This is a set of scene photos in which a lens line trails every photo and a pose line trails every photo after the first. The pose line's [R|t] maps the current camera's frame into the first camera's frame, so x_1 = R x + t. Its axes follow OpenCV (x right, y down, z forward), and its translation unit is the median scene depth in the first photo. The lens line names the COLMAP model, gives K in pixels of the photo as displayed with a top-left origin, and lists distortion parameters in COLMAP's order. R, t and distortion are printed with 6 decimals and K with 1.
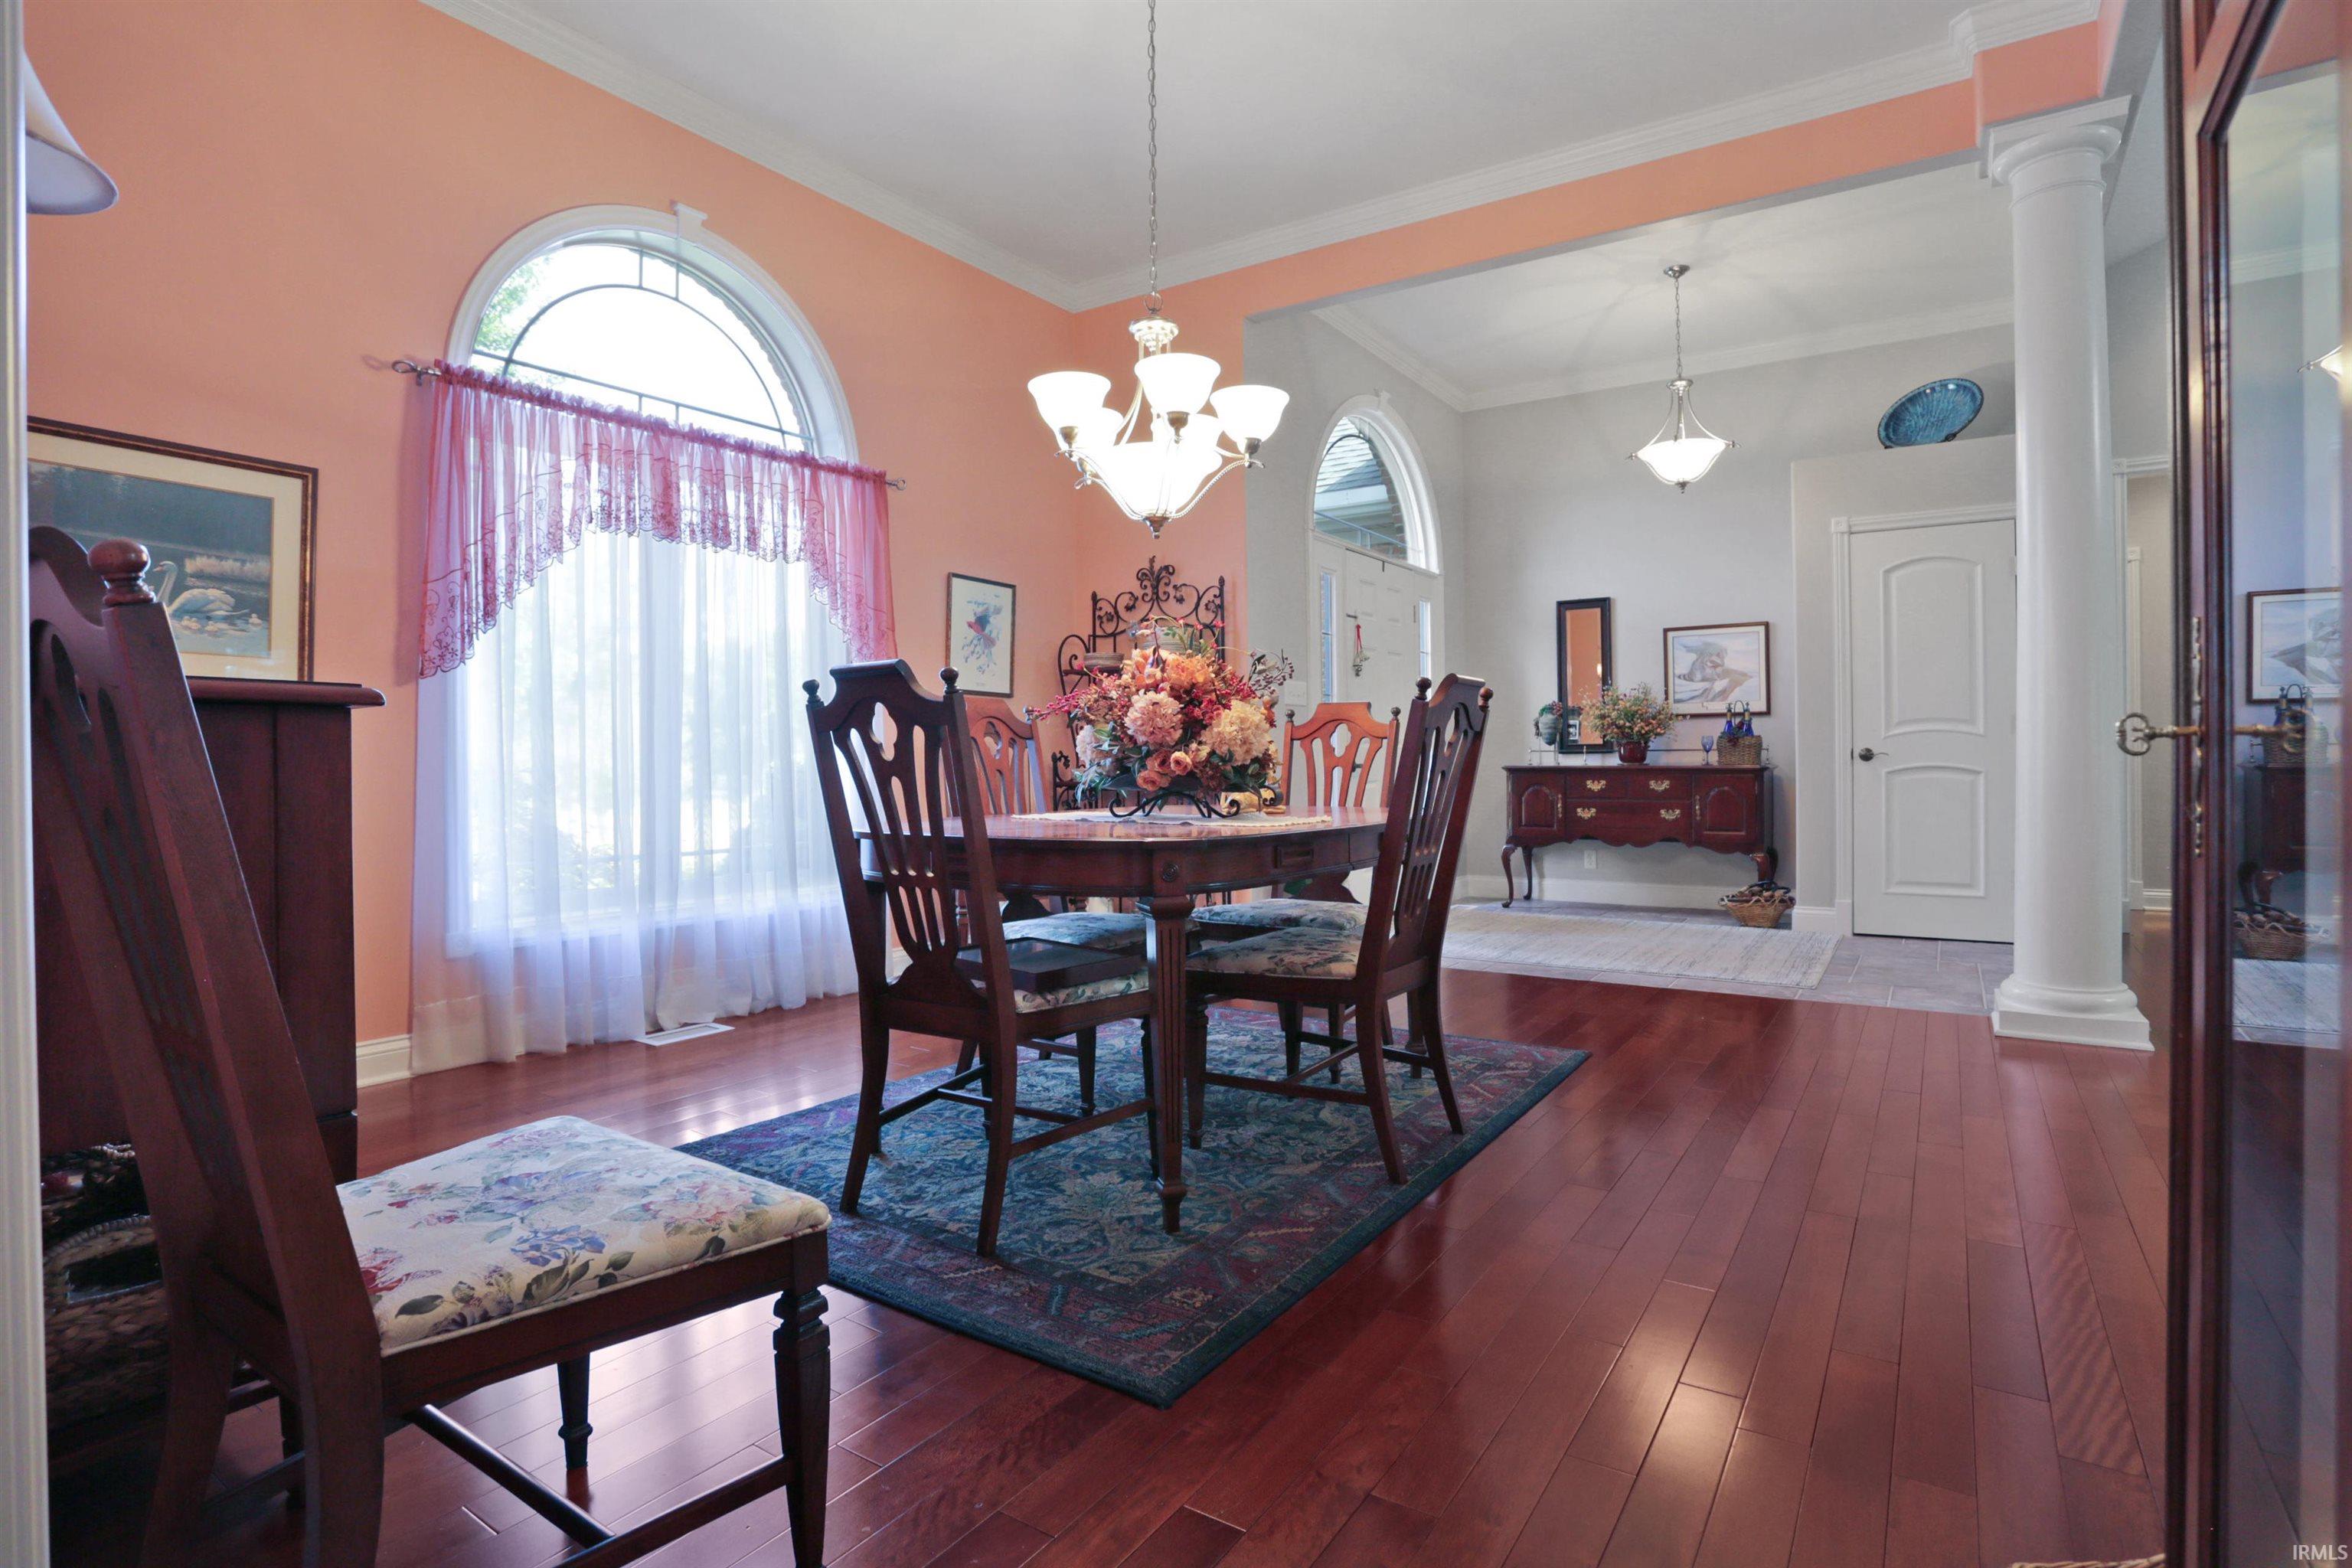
lens RADIAL K [[1152.2, 0, 1176.2], [0, 1152.2, 763.9], [0, 0, 1]] dist [-0.059046, 0.020014]
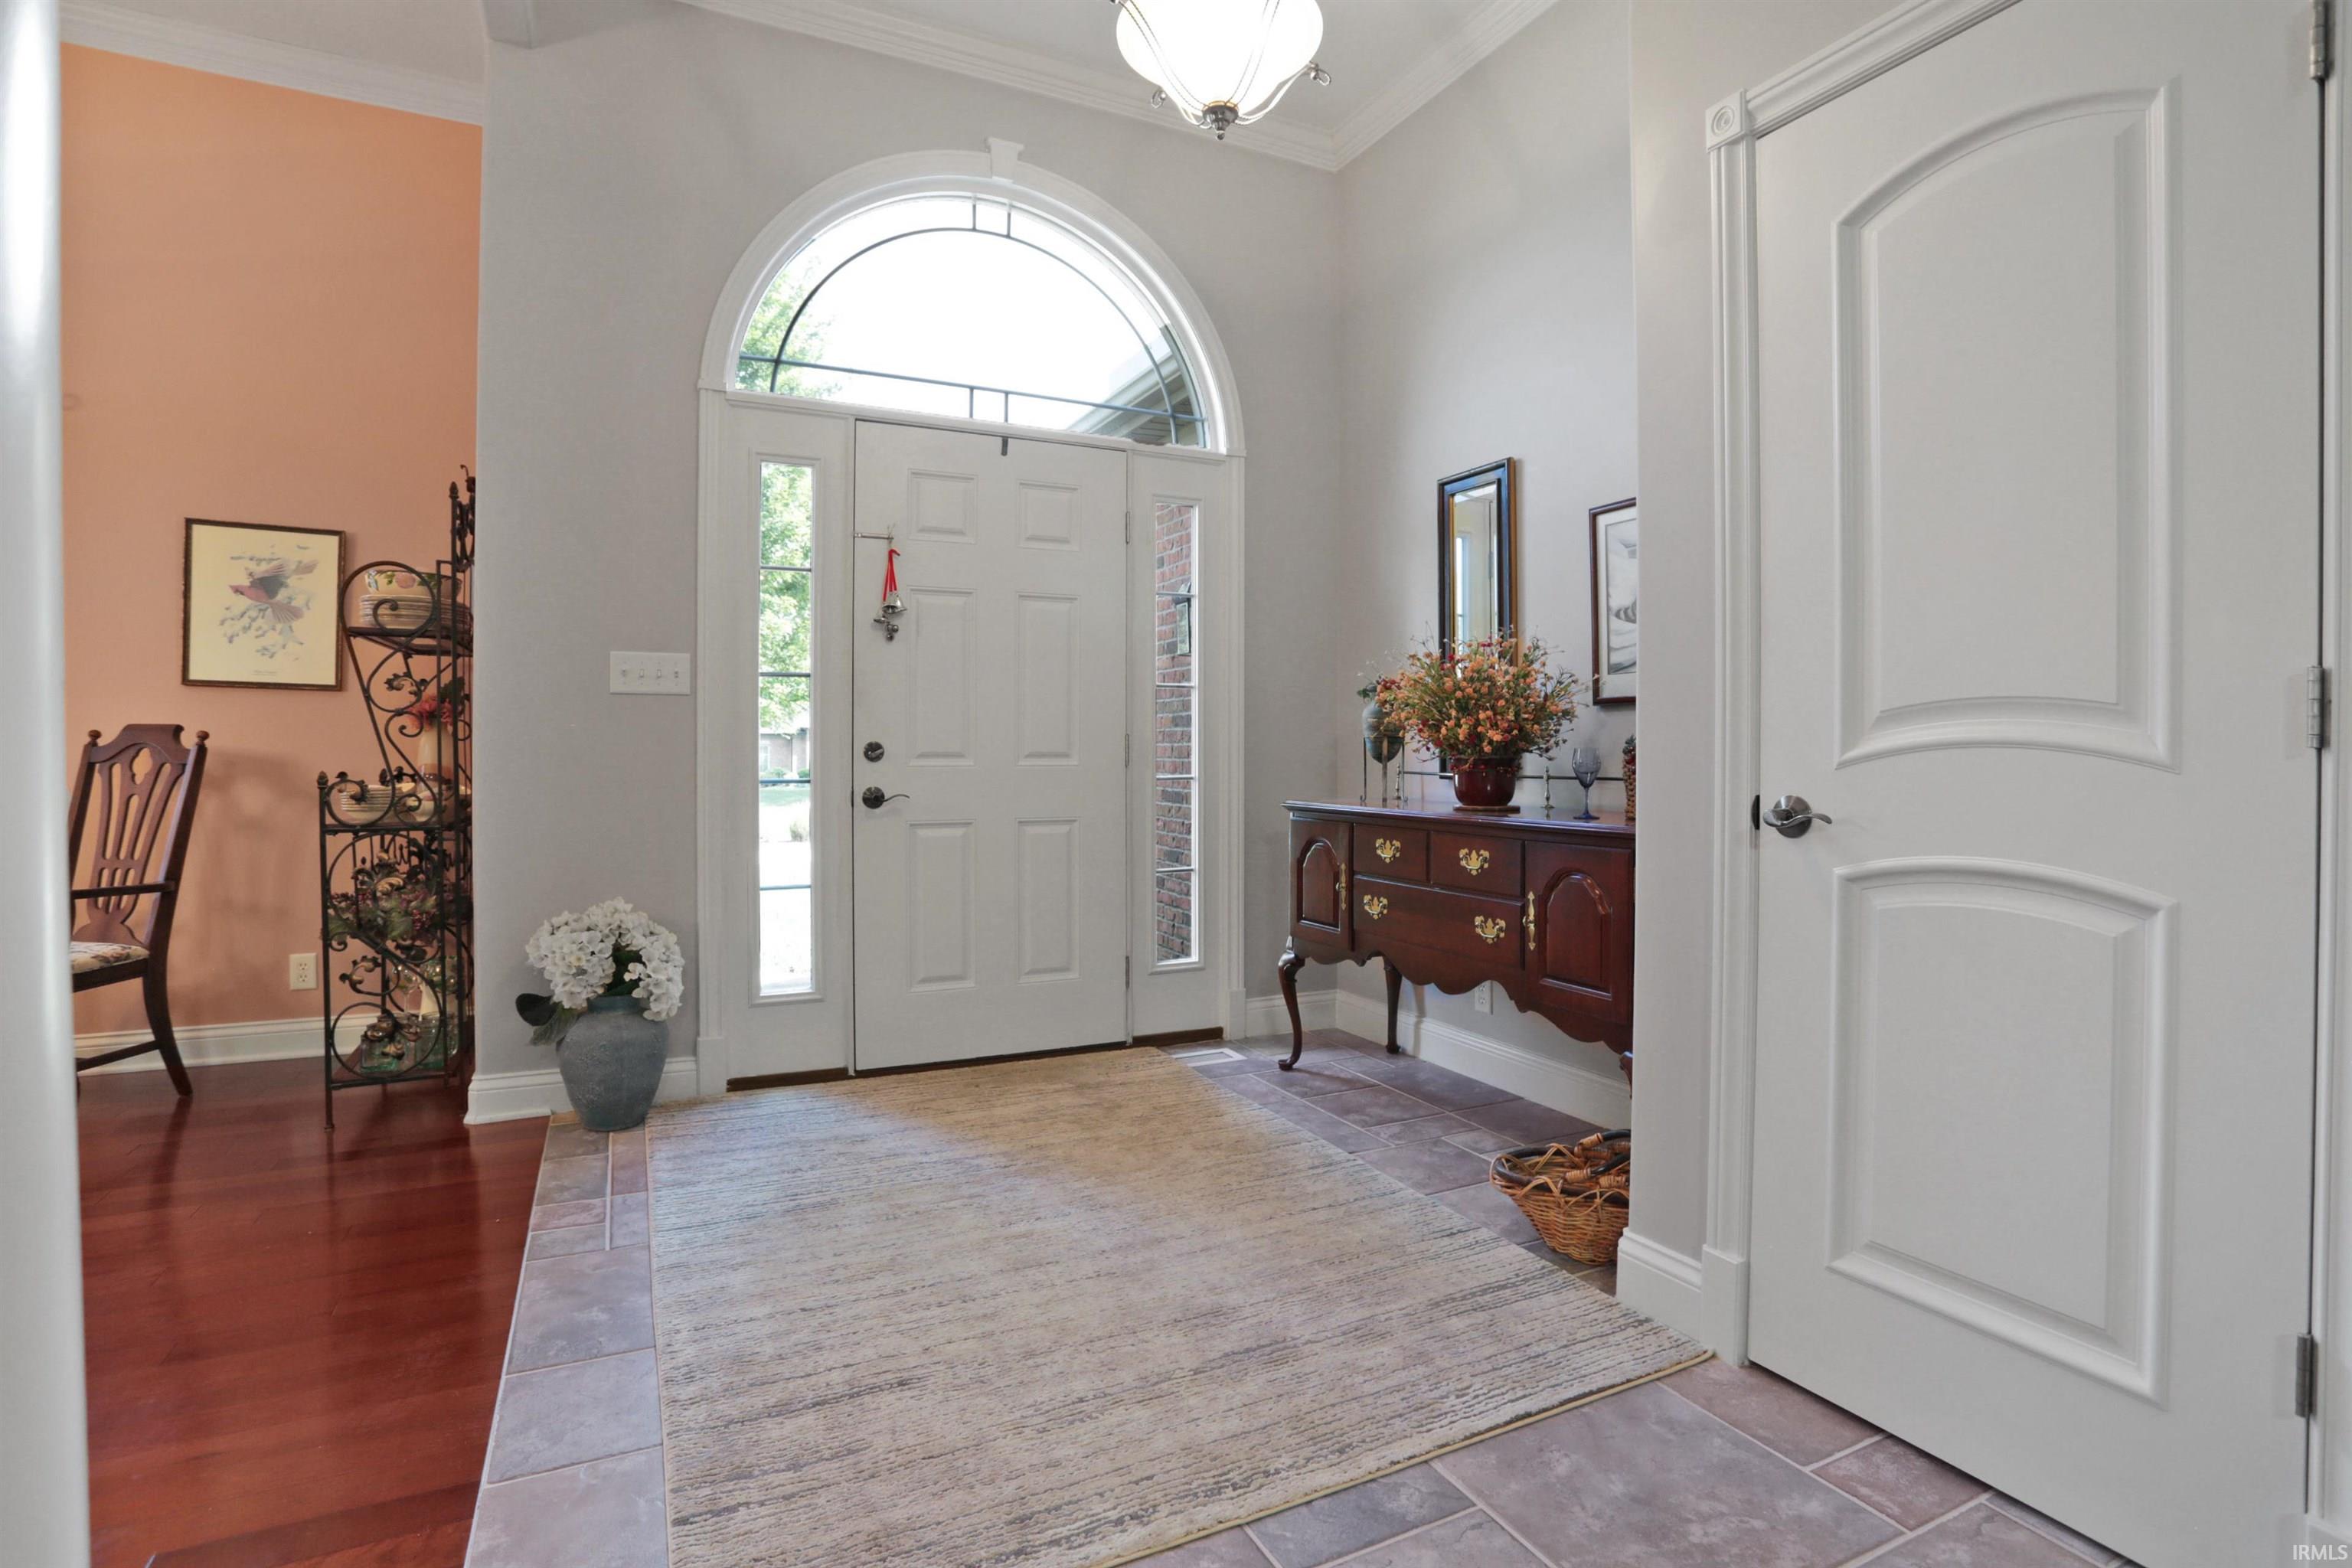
lens RADIAL K [[1152.2, 0, 1120.2], [0, 1152.2, 756.8], [0, 0, 1]] dist [-0.059046, 0.020014]
pose [[0.864631, 0.011612, -0.502274, 0.604511], [-0.012116, 0.999924, 0.002260, -0.023442], [0.502262, 0.004132, 0.864706, 0.628774]]
